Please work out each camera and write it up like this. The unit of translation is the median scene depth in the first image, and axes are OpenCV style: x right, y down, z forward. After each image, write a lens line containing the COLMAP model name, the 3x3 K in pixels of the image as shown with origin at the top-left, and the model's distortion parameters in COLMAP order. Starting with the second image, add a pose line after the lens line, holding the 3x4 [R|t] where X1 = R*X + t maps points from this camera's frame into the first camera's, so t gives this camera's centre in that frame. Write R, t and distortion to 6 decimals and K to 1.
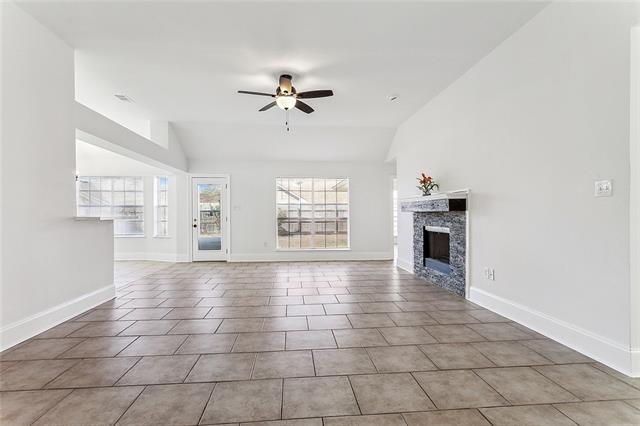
lens RADIAL K [[313.4, 0, 317.6], [0, 313.4, 215.5], [0, 0, 1]] dist [0.001904, 0.000353]
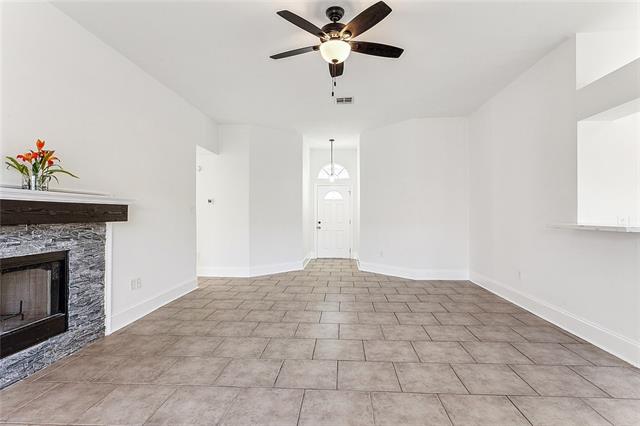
lens RADIAL K [[315.7, 0, 322.5], [0, 315.7, 215.1], [0, 0, 1]] dist [0.006370, 0.000780]
pose [[-0.989349, 0.008871, 0.145294, -0.164187], [0.009901, 0.999931, 0.006369, -0.028546], [-0.145227, 0.007740, -0.989368, 1.672184]]
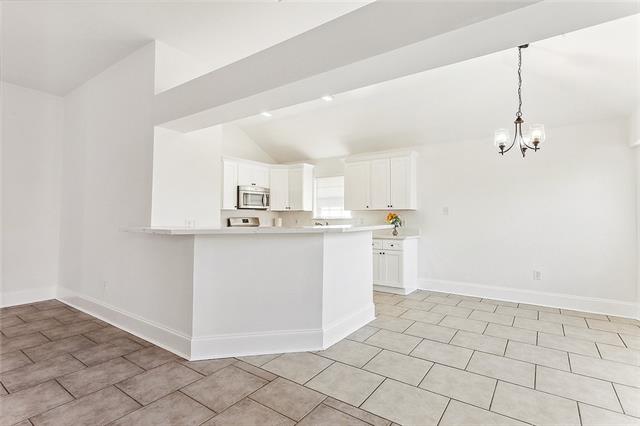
lens RADIAL K [[313.4, 0, 317.6], [0, 313.4, 215.5], [0, 0, 1]] dist [0.001904, 0.000353]
pose [[-0.647986, 0.003199, -0.761646, -0.347686], [-0.002632, 0.999976, 0.006439, -0.030137], [0.761648, 0.006177, -0.647961, 1.627624]]
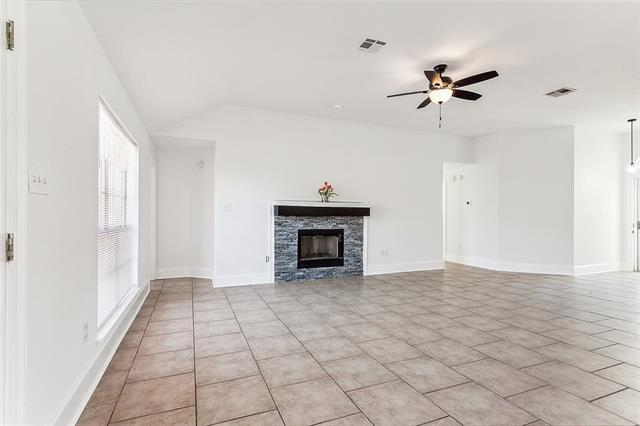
lens RADIAL K [[315.7, 0, 322.5], [0, 315.7, 215.1], [0, 0, 1]] dist [0.006370, 0.000780]
pose [[-0.317242, 0.006661, 0.948321, -0.871412], [0.000157, 0.999976, -0.006972, -0.008868], [-0.948345, -0.002063, -0.317235, 1.641341]]
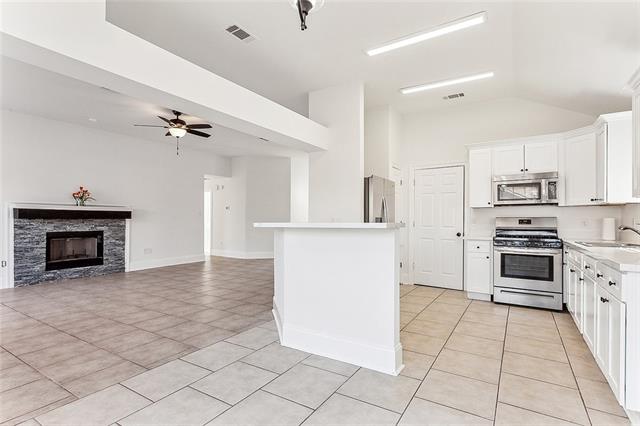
lens RADIAL K [[315.7, 0, 322.5], [0, 315.7, 215.1], [0, 0, 1]] dist [0.006370, 0.000780]
pose [[-0.800466, 0.011117, 0.599274, -1.344001], [0.005883, 0.999926, -0.010690, -0.009282], [-0.599349, -0.005031, -0.800472, 1.697336]]
